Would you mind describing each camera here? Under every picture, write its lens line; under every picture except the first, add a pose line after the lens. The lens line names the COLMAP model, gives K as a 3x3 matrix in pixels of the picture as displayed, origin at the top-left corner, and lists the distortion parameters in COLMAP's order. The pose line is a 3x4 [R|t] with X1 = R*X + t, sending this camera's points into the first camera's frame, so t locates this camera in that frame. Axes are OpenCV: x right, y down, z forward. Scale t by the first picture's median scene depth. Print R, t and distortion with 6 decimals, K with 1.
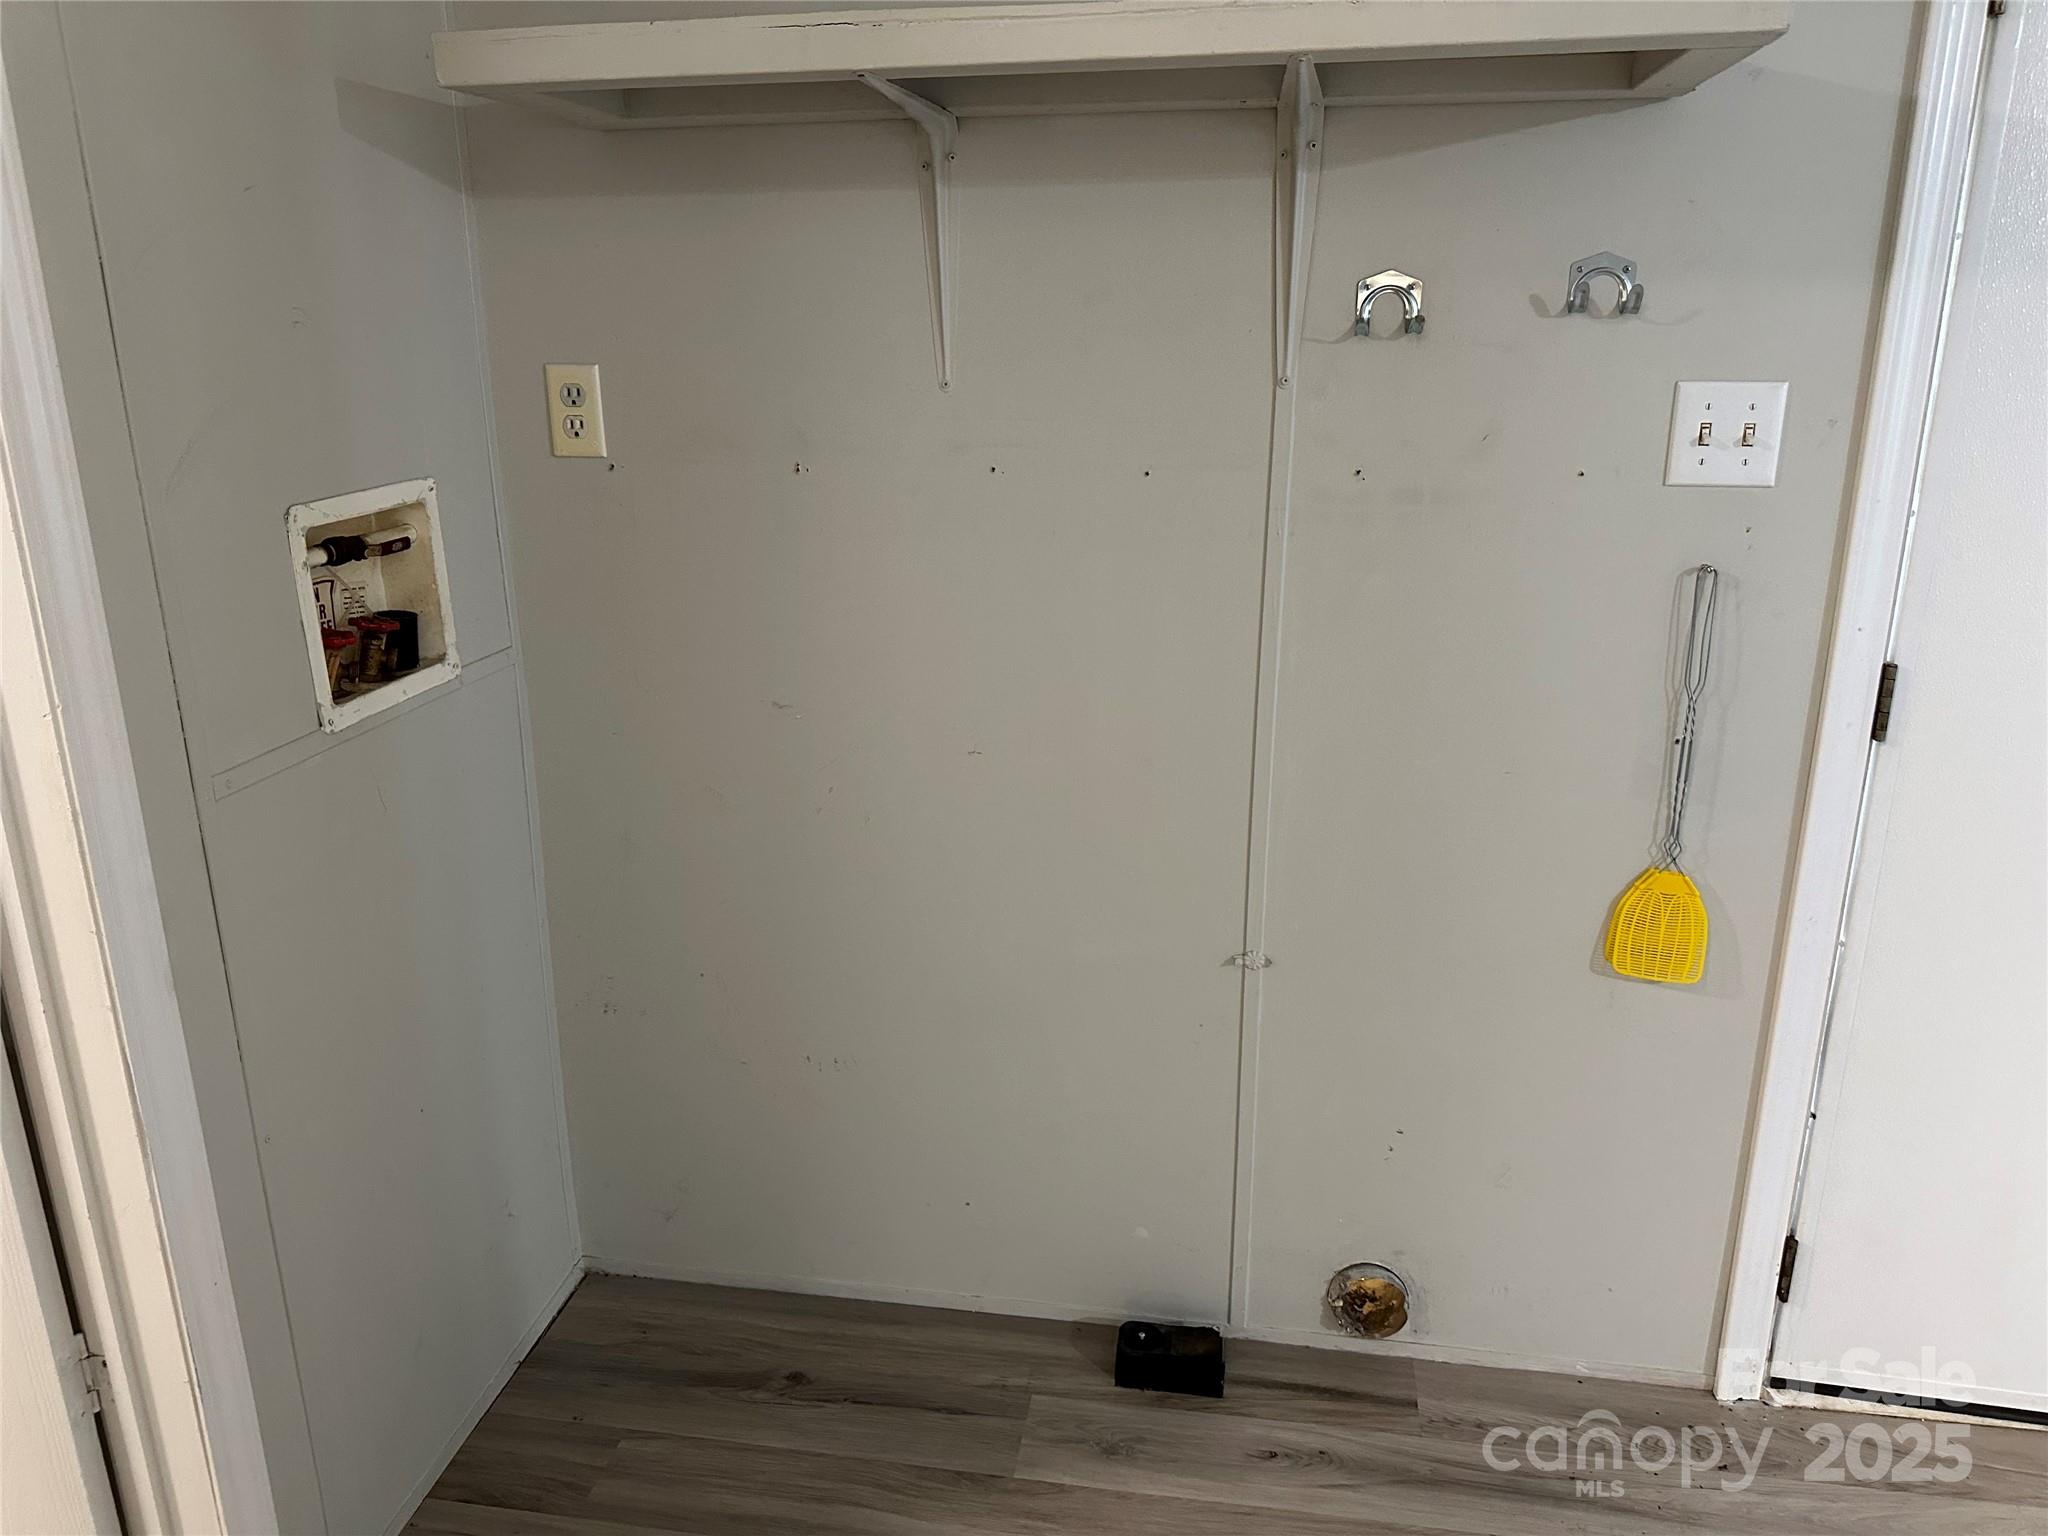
lens RADIAL K [[1450.9, 0, 1031.6], [0, 1450.9, 776.2], [0, 0, 1]] dist [0.063938, -0.091922]
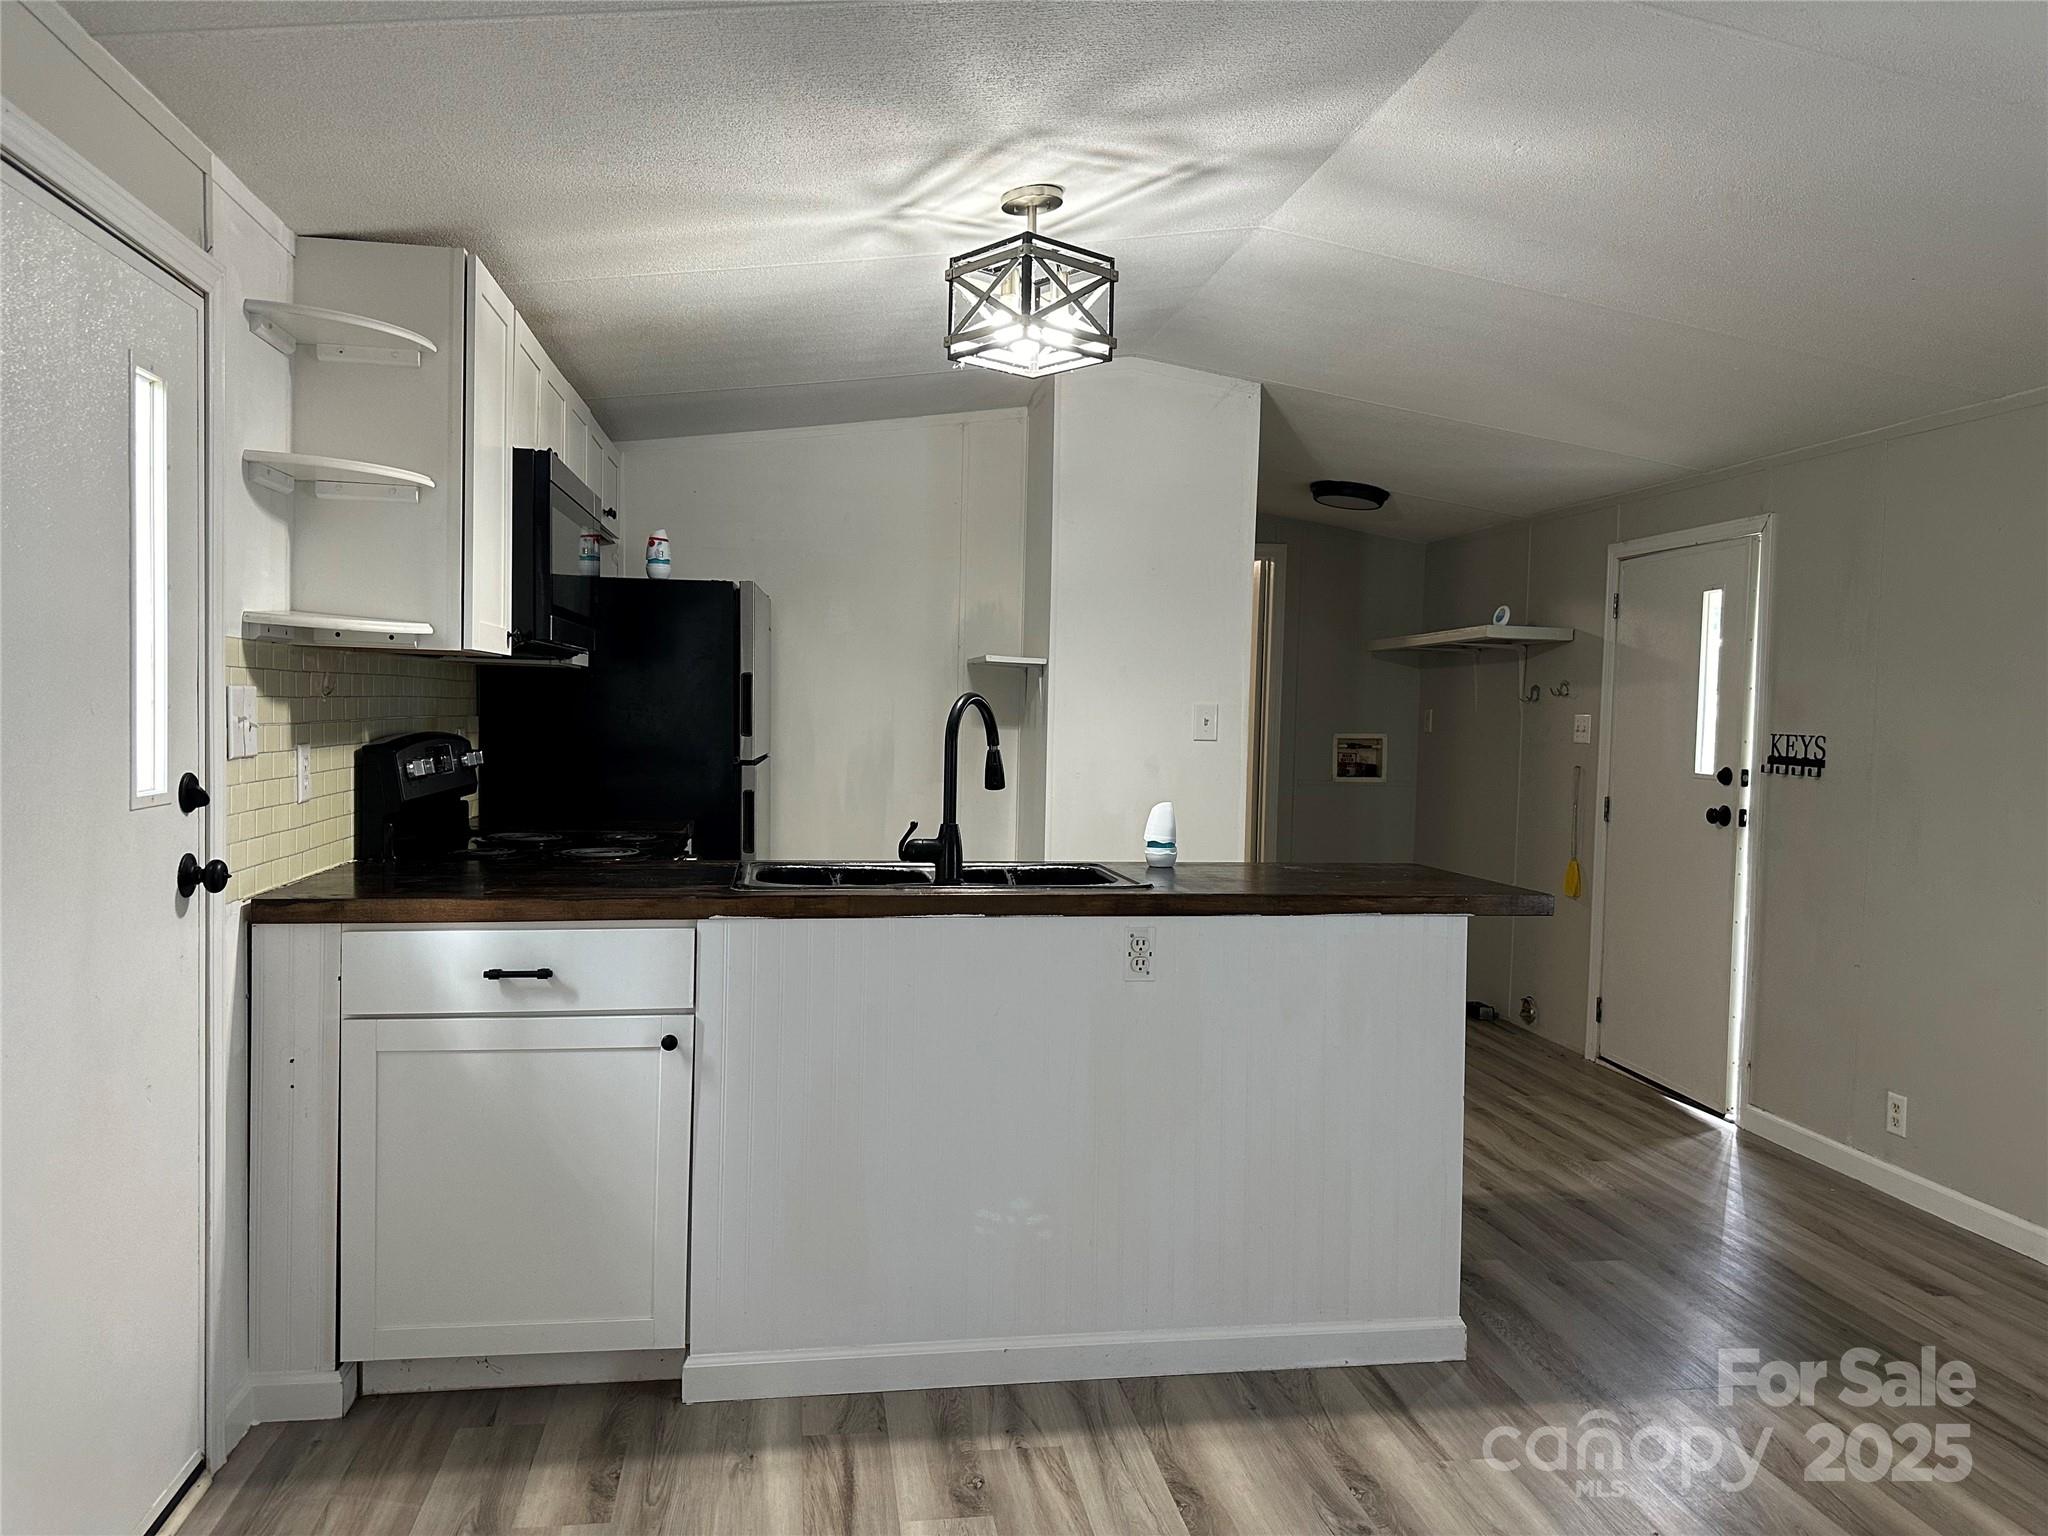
lens RADIAL K [[1459.7, 0, 1024.0], [0, 1459.7, 768.0], [0, 0, 1]] dist [0.101165, -0.183647]
pose [[0.316450, 0.047099, -0.947439, 3.234884], [-0.306253, 0.950357, -0.055046, 0.435244], [0.897813, 0.307575, 0.315165, -1.212498]]
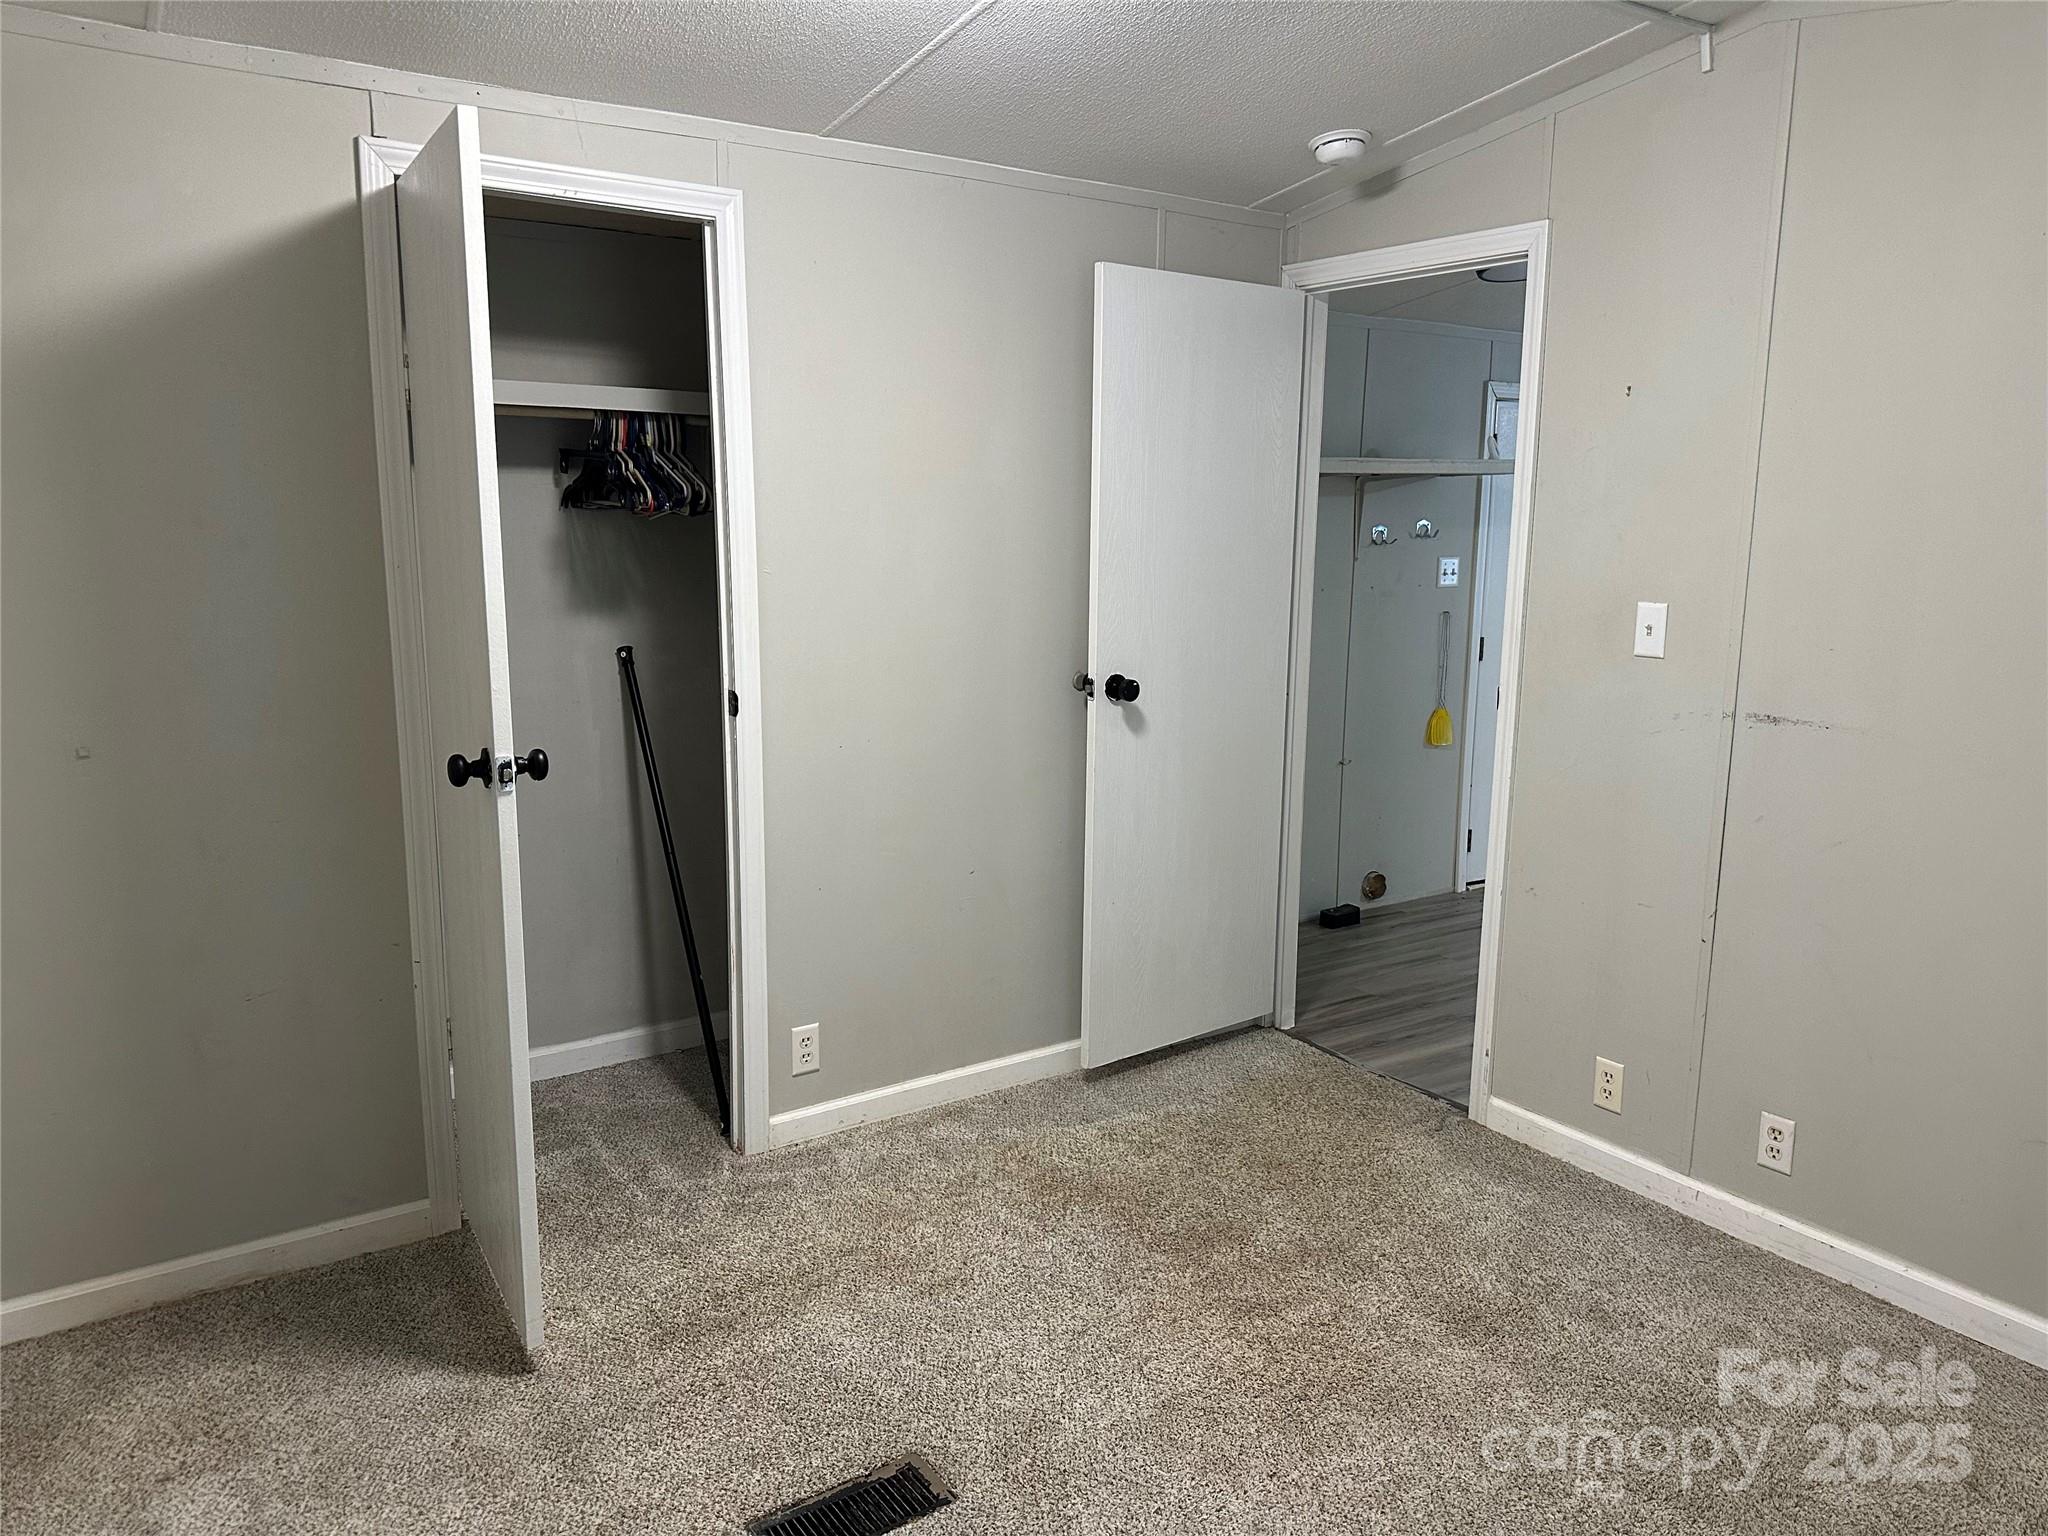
lens RADIAL K [[1450.9, 0, 1031.6], [0, 1450.9, 776.2], [0, 0, 1]] dist [0.063938, -0.091922]
pose [[0.732664, -0.113719, 0.671023, -2.444828], [0.196570, 0.979281, -0.048668, 0.194335], [-0.651585, 0.167560, 0.739838, -0.756308]]
